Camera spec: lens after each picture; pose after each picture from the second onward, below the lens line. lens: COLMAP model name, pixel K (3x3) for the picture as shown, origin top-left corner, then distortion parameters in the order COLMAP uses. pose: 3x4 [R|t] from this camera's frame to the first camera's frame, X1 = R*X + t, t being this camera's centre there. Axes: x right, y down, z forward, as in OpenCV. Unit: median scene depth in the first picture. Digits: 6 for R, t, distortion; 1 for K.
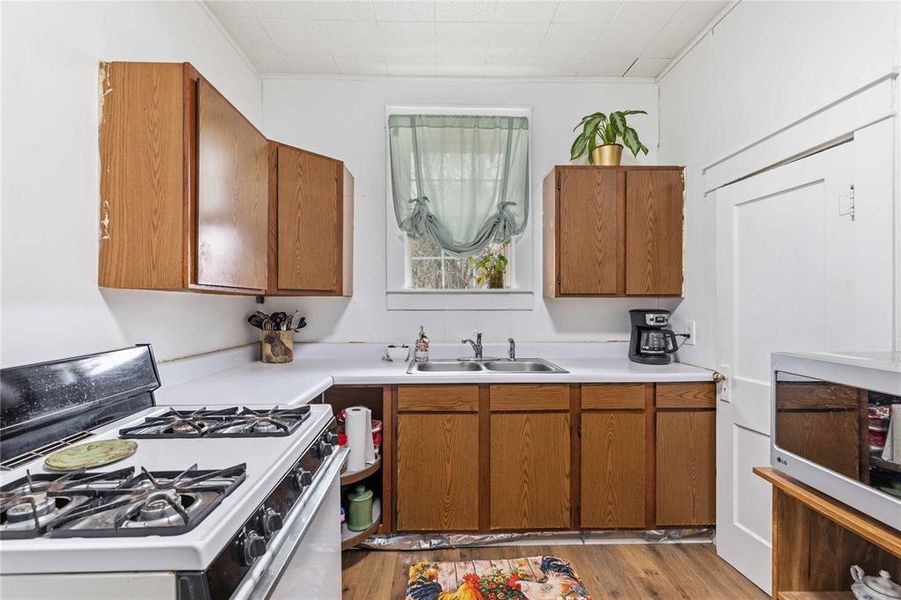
lens RADIAL K [[398.0, 0, 447.4], [0, 398.0, 306.2], [0, 0, 1]] dist [-0.002485, 0.001682]
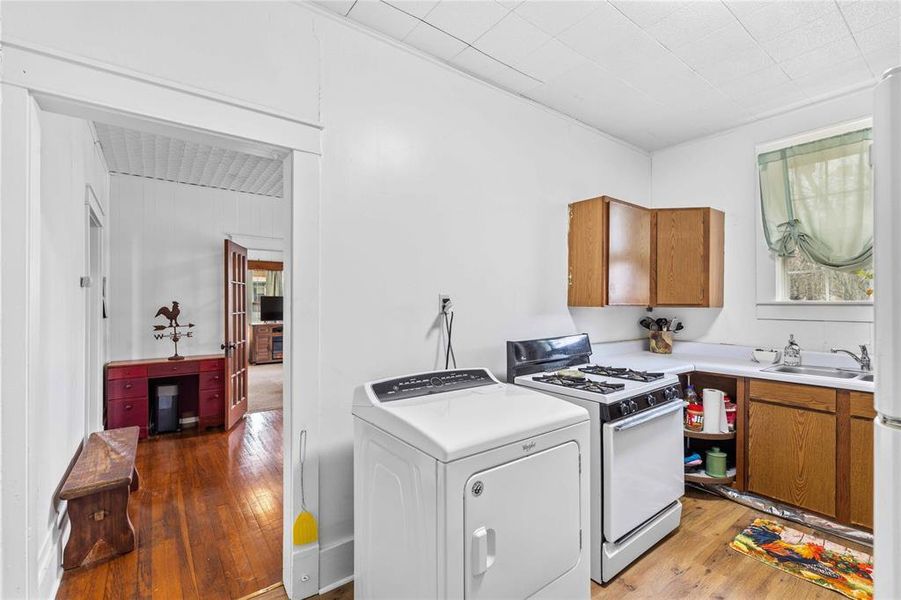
lens RADIAL K [[398.0, 0, 441.8], [0, 398.0, 302.5], [0, 0, 1]] dist [-0.002485, 0.001682]
pose [[0.569236, 0.001762, -0.822173, 0.336499], [-0.005045, 0.999986, -0.001349, -0.039131], [0.822159, 0.004916, 0.569237, -0.515753]]
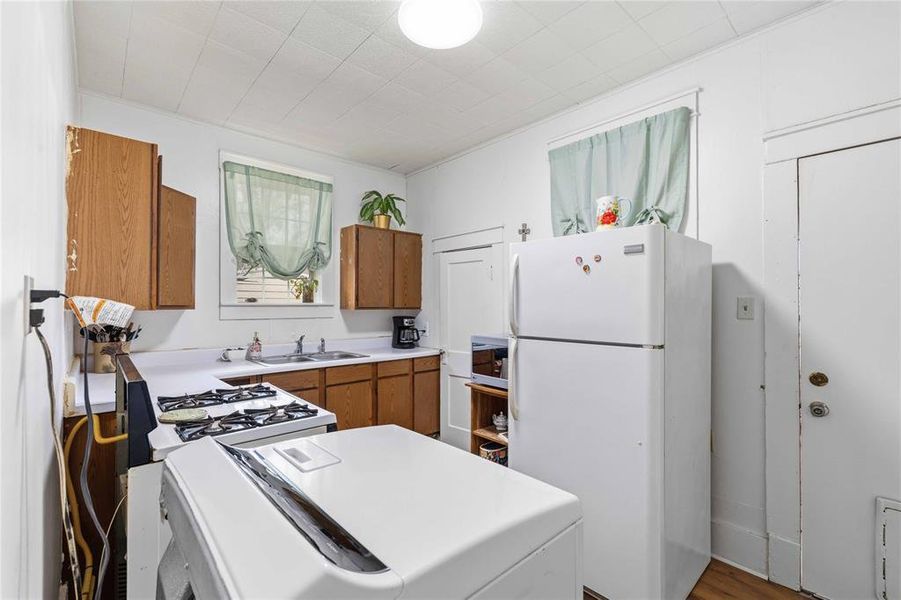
lens RADIAL K [[398.0, 0, 445.0], [0, 398.0, 302.1], [0, 0, 1]] dist [-0.002485, 0.001682]
pose [[0.762630, 0.006307, 0.646804, -0.484995], [0.001666, 0.999930, -0.011716, -0.034734], [-0.646833, 0.010012, 0.762566, -0.421011]]
